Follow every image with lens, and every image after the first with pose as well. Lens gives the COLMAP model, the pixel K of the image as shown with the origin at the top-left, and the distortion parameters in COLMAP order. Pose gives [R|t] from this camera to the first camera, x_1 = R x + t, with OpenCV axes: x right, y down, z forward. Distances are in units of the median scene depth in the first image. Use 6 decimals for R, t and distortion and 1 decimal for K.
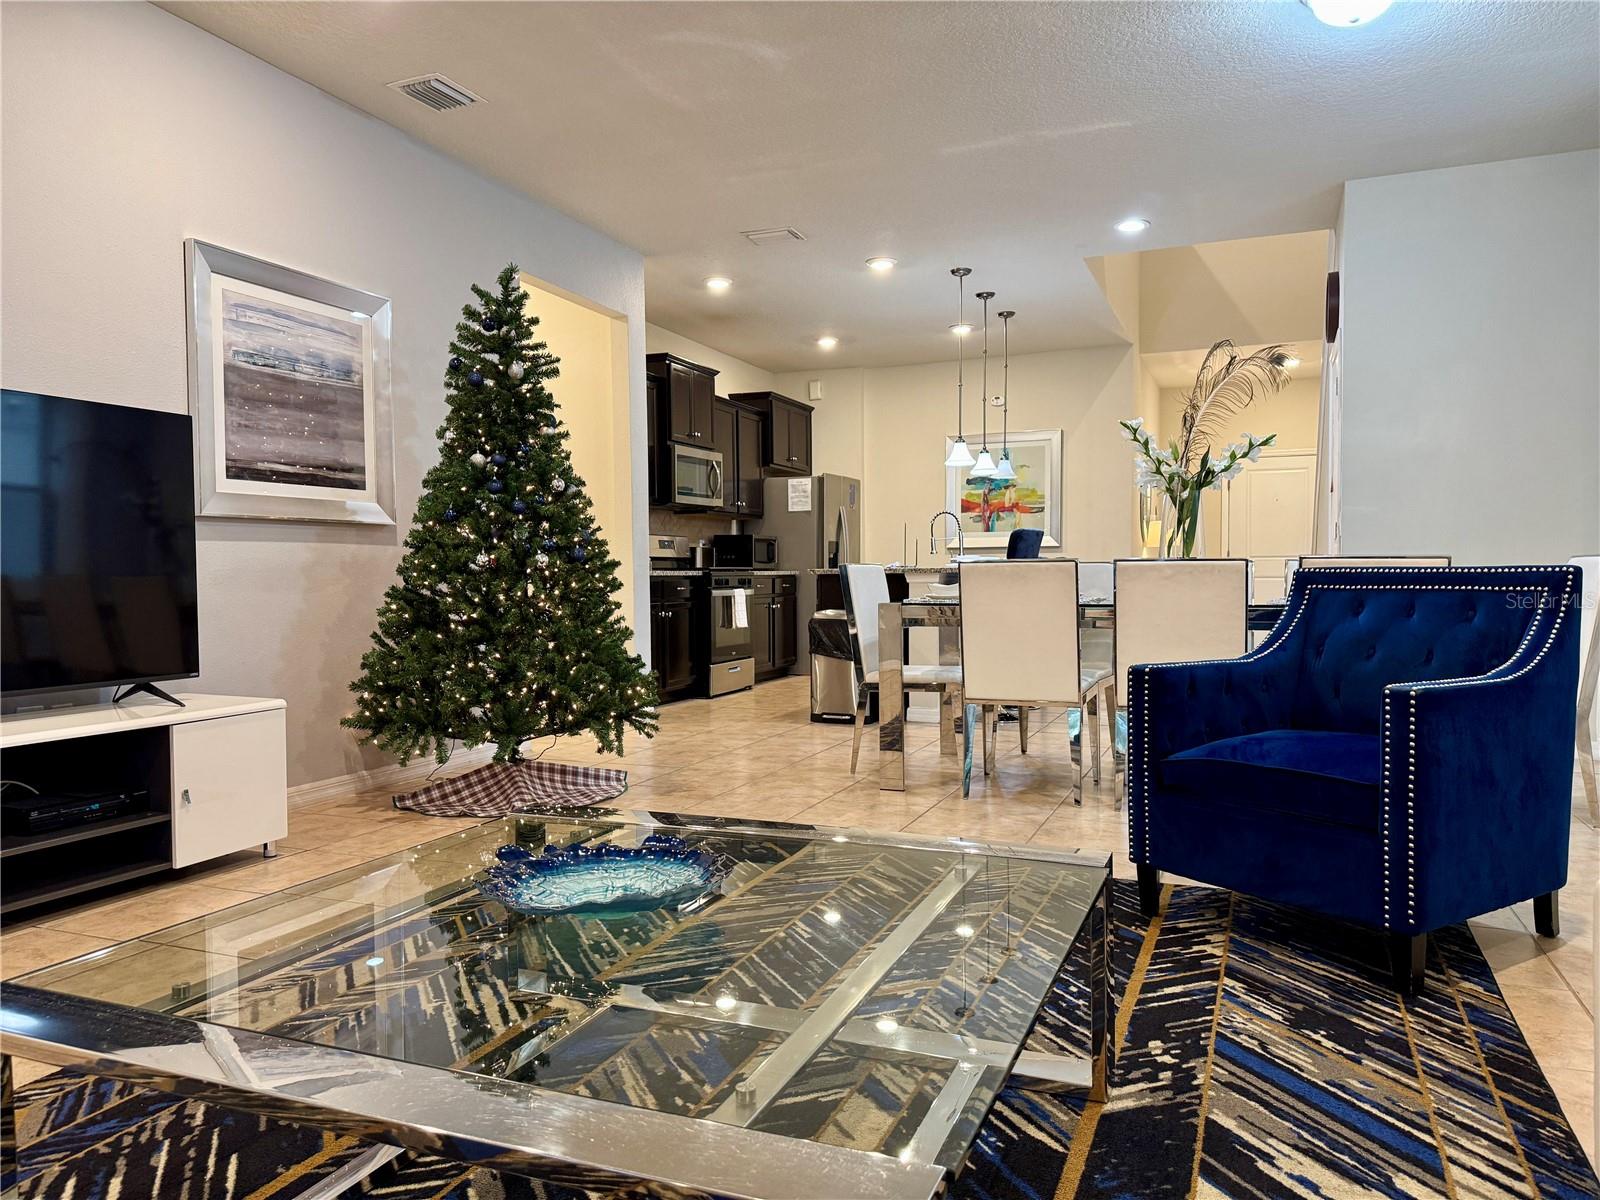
lens RADIAL K [[1125.4, 0, 800.8], [0, 1125.4, 602.9], [0, 0, 1]] dist [0.004782, 0.001446]
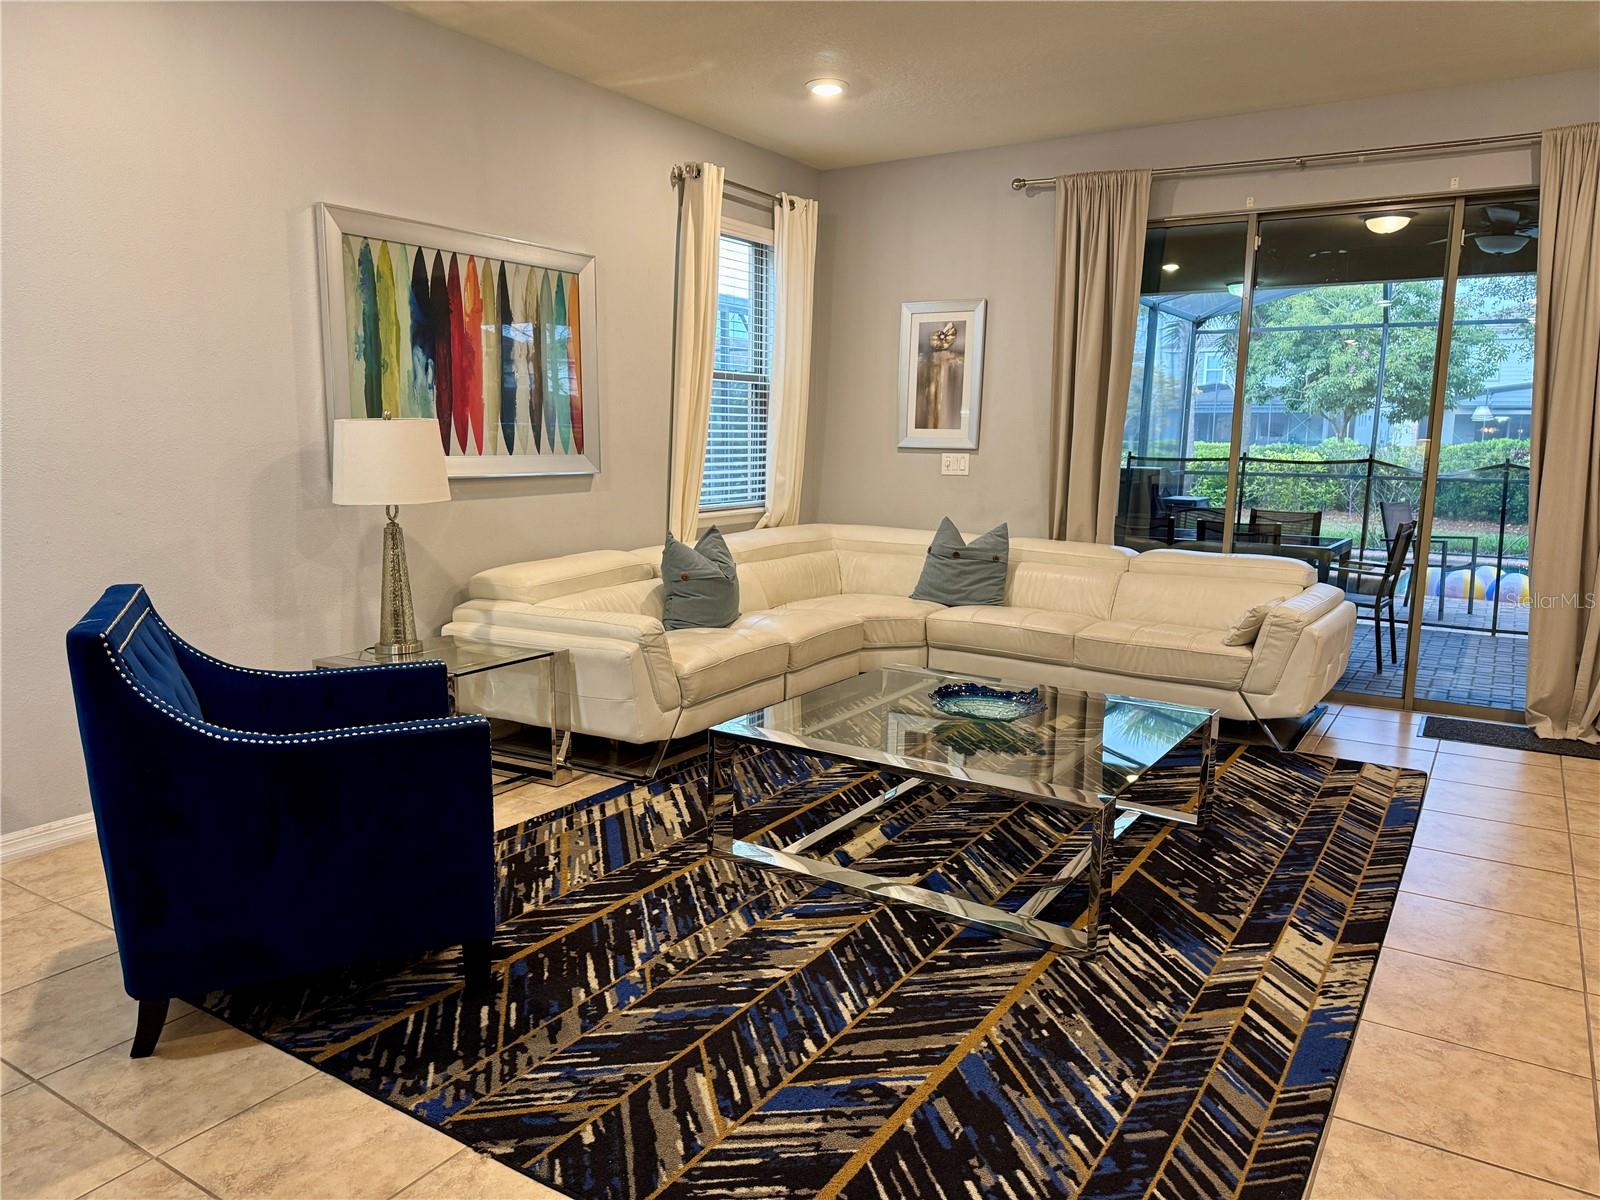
lens RADIAL K [[1125.4, 0, 799.2], [0, 1125.4, 599.8], [0, 0, 1]] dist [0.004782, 0.001446]
pose [[-0.984628, -0.034041, 0.171313, -0.133617], [-0.003992, 0.984954, 0.172770, -0.243946], [-0.174617, 0.169430, -0.969950, 2.319733]]
